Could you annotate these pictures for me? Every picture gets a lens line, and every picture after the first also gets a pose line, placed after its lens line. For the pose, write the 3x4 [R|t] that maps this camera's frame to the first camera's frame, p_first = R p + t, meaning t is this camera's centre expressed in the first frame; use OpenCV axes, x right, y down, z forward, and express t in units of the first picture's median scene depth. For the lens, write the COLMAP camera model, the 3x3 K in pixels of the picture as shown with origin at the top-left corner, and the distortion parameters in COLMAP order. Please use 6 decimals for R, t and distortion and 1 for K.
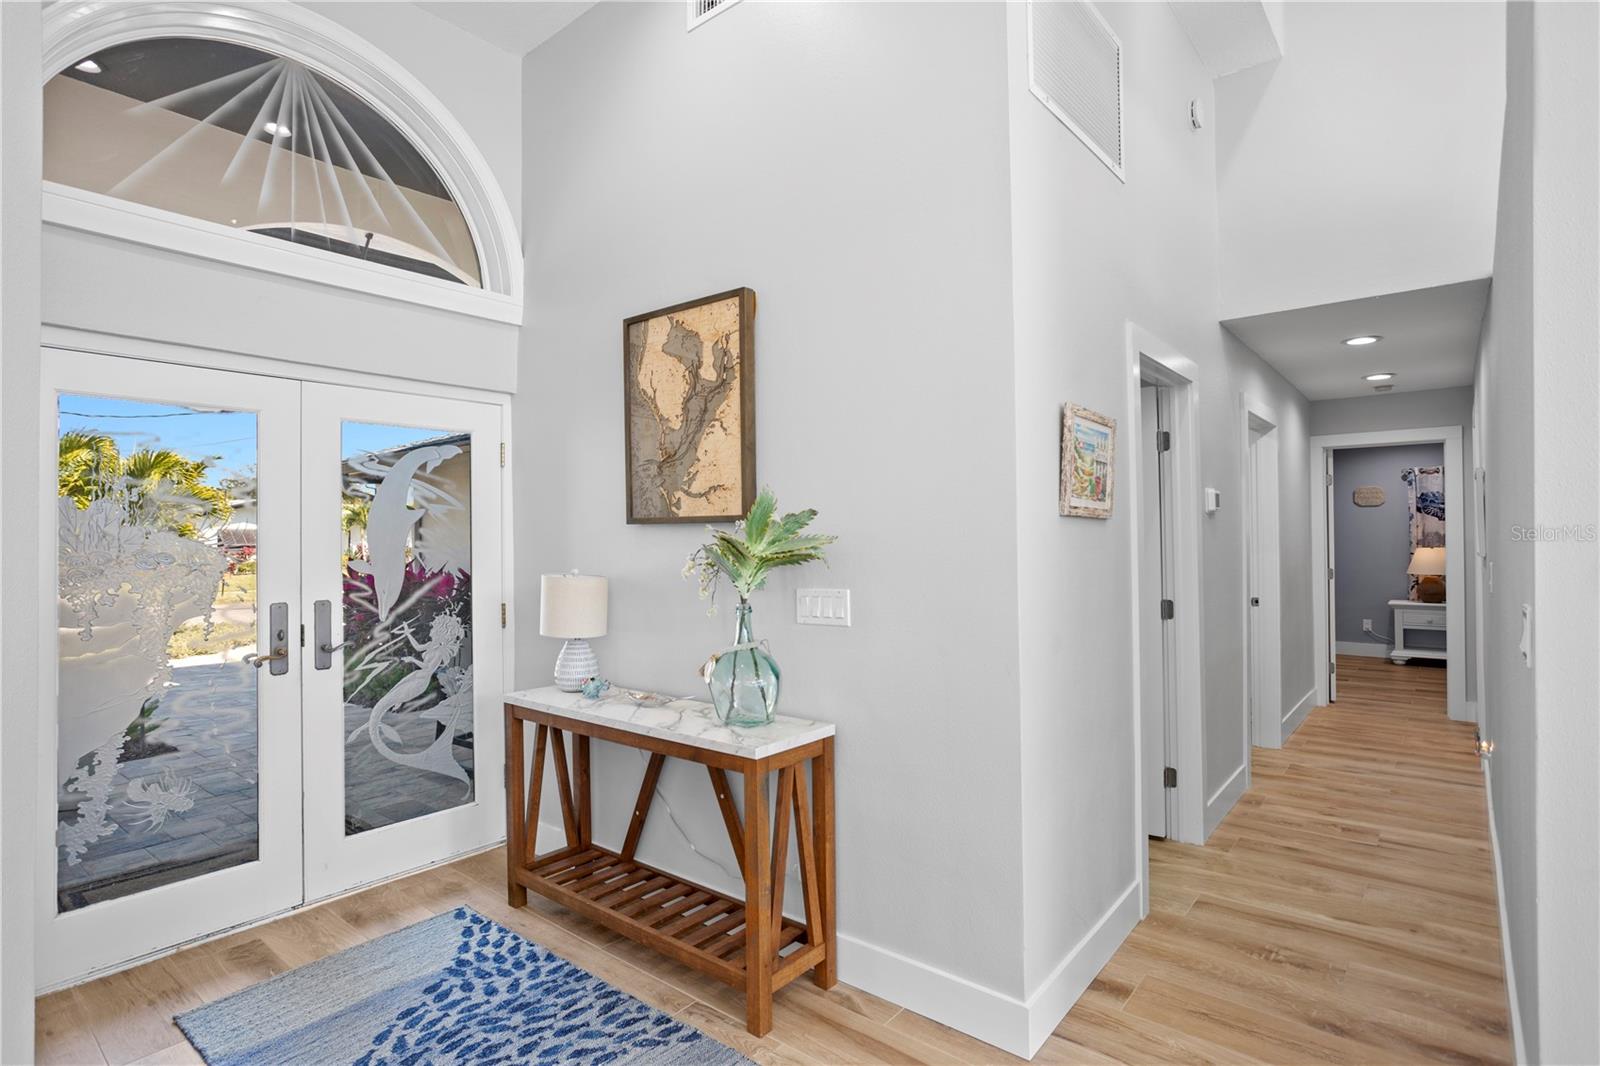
lens RADIAL K [[810.9, 0, 797.4], [0, 810.9, 532.3], [0, 0, 1]] dist [-0.006076, 0.003660]
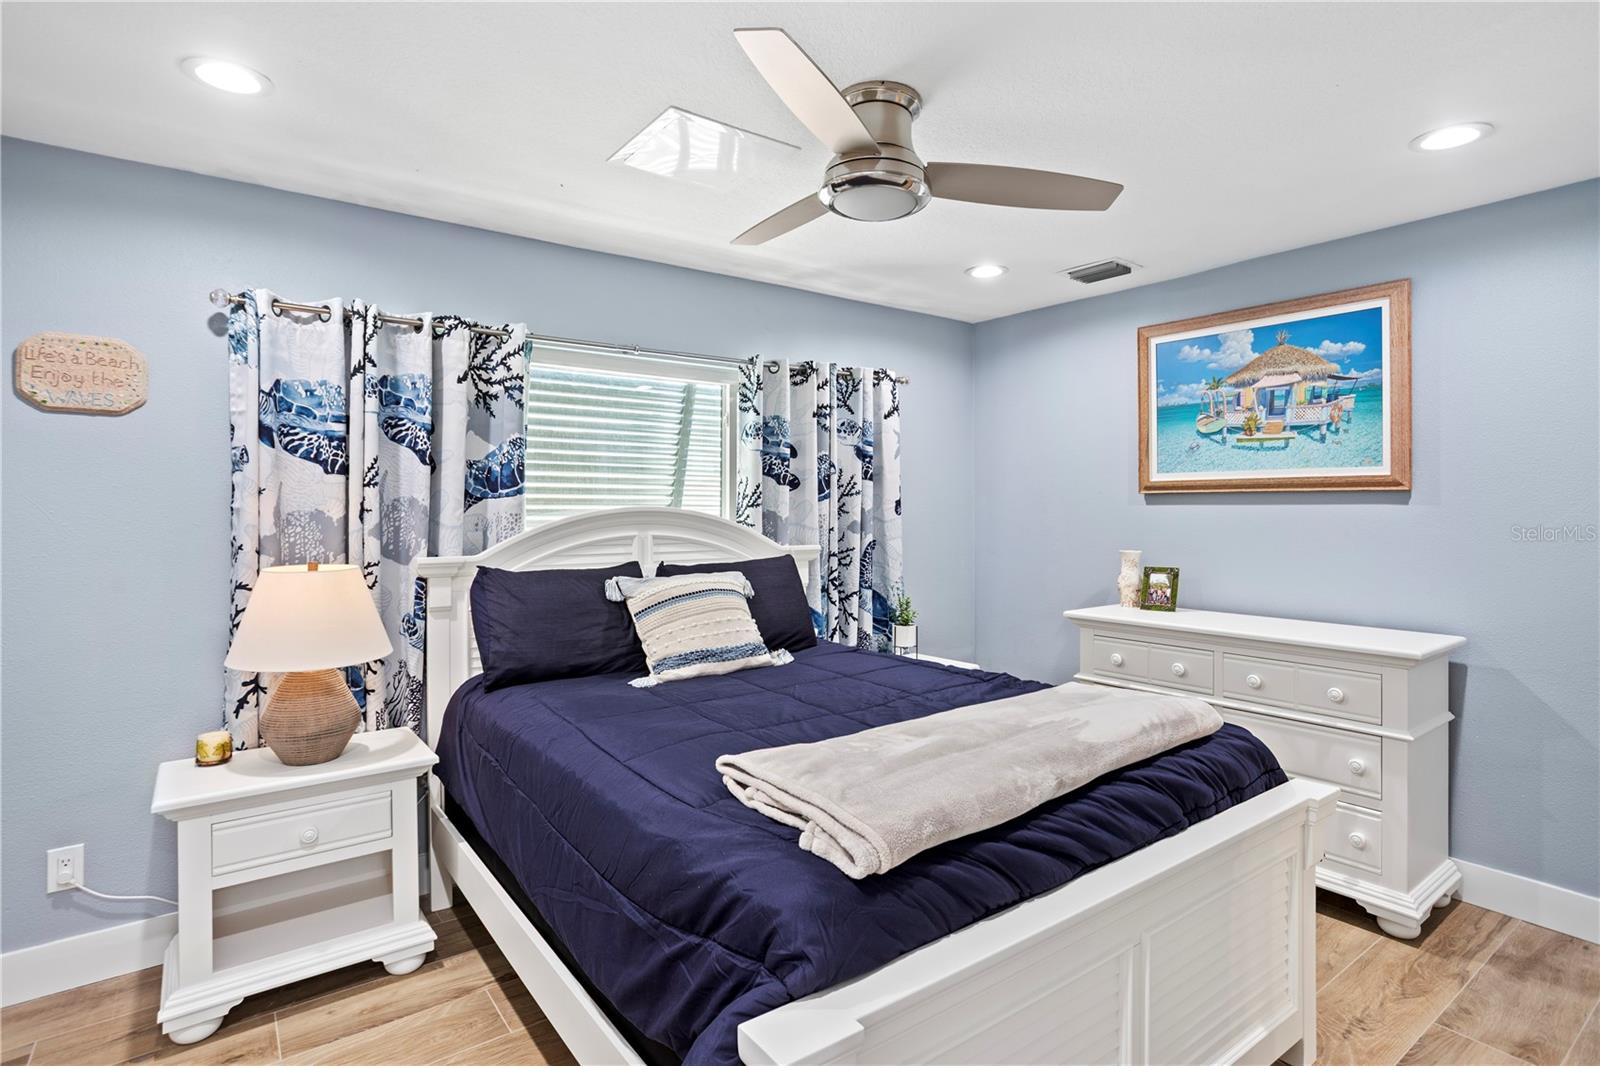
lens RADIAL K [[810.9, 0, 799.7], [0, 810.9, 520.7], [0, 0, 1]] dist [-0.006076, 0.003660]
pose [[0.251699, 0.008622, 0.967767, 0.532453], [-0.017062, 0.999844, -0.004471, 0.001064], [-0.967655, -0.015387, 0.251807, 0.737654]]
